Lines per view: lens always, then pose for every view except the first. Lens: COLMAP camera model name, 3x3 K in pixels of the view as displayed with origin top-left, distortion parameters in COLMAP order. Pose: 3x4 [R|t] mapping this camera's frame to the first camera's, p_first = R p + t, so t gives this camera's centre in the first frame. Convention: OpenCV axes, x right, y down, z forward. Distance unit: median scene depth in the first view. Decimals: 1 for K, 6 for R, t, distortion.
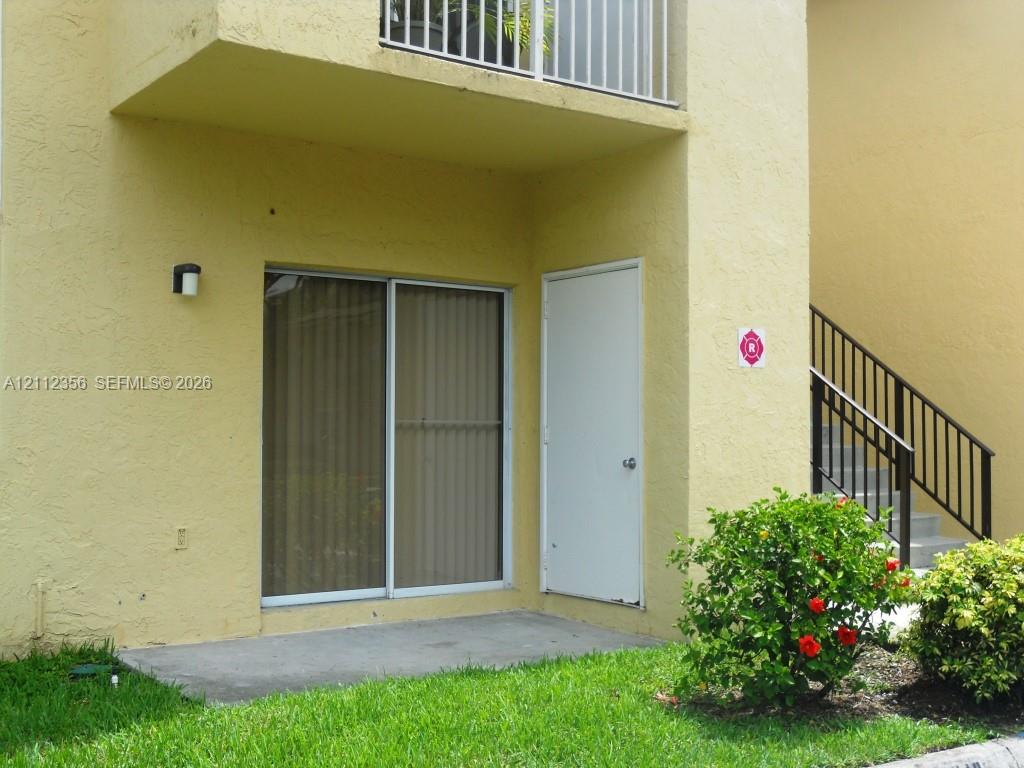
lens RADIAL K [[1240.3, 0, 512.0], [0, 1240.3, 384.0], [0, 0, 1]] dist [-0.017189, -0.054777]
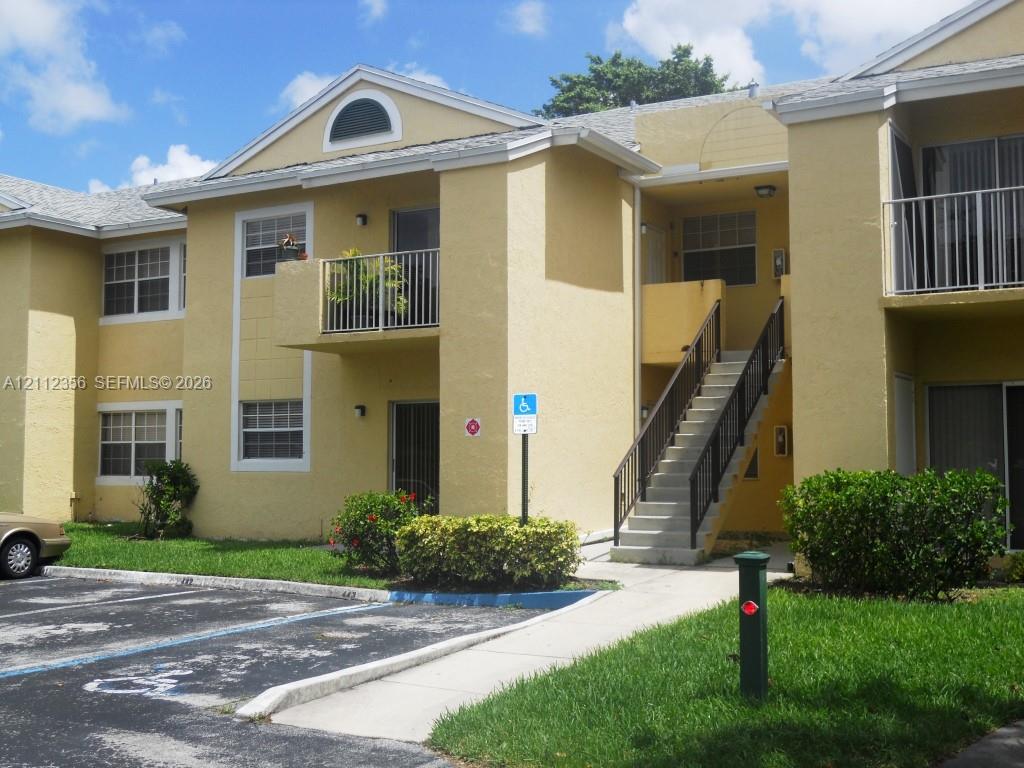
lens RADIAL K [[1240.3, 0, 512.0], [0, 1240.3, 384.0], [0, 0, 1]] dist [-0.017189, -0.054777]
pose [[0.409276, -0.063420, -0.910204, 2.295607], [0.036054, 0.997926, -0.053320, 0.014090], [0.911698, -0.010994, 0.410714, 0.172694]]
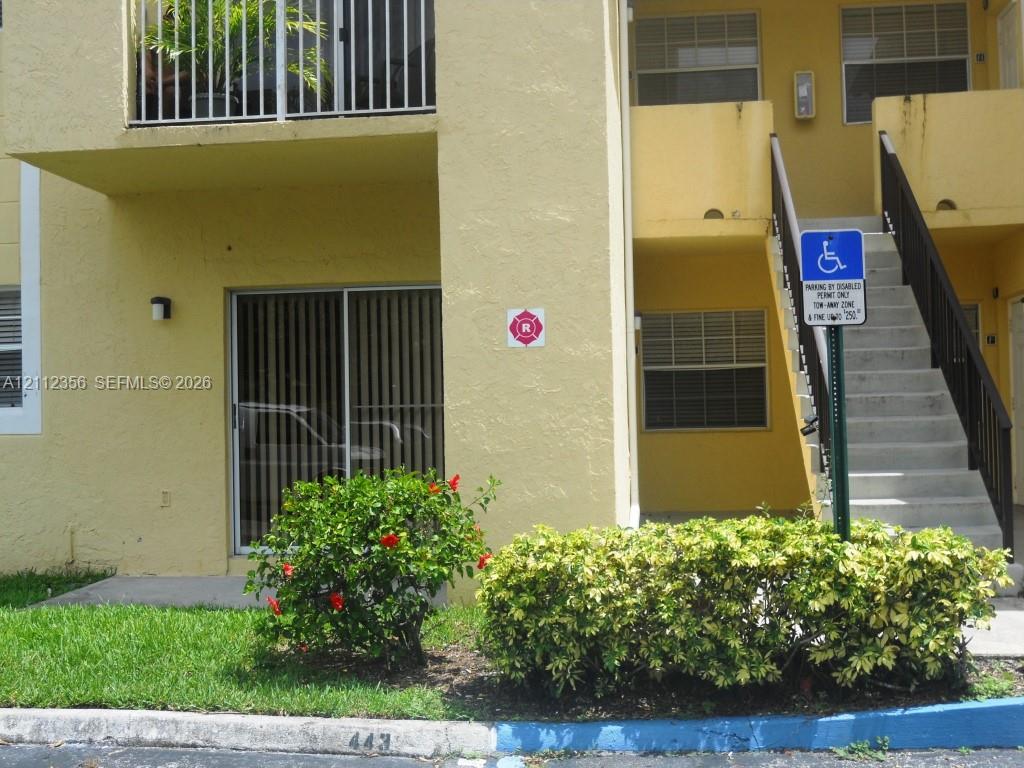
lens RADIAL K [[1240.3, 0, 512.0], [0, 1240.3, 384.0], [0, 0, 1]] dist [-0.017189, -0.054777]
pose [[0.738593, -0.037059, -0.673132, 0.902993], [0.048897, 0.998803, -0.001337, 0.018380], [0.672376, -0.031927, 0.739521, 0.243822]]
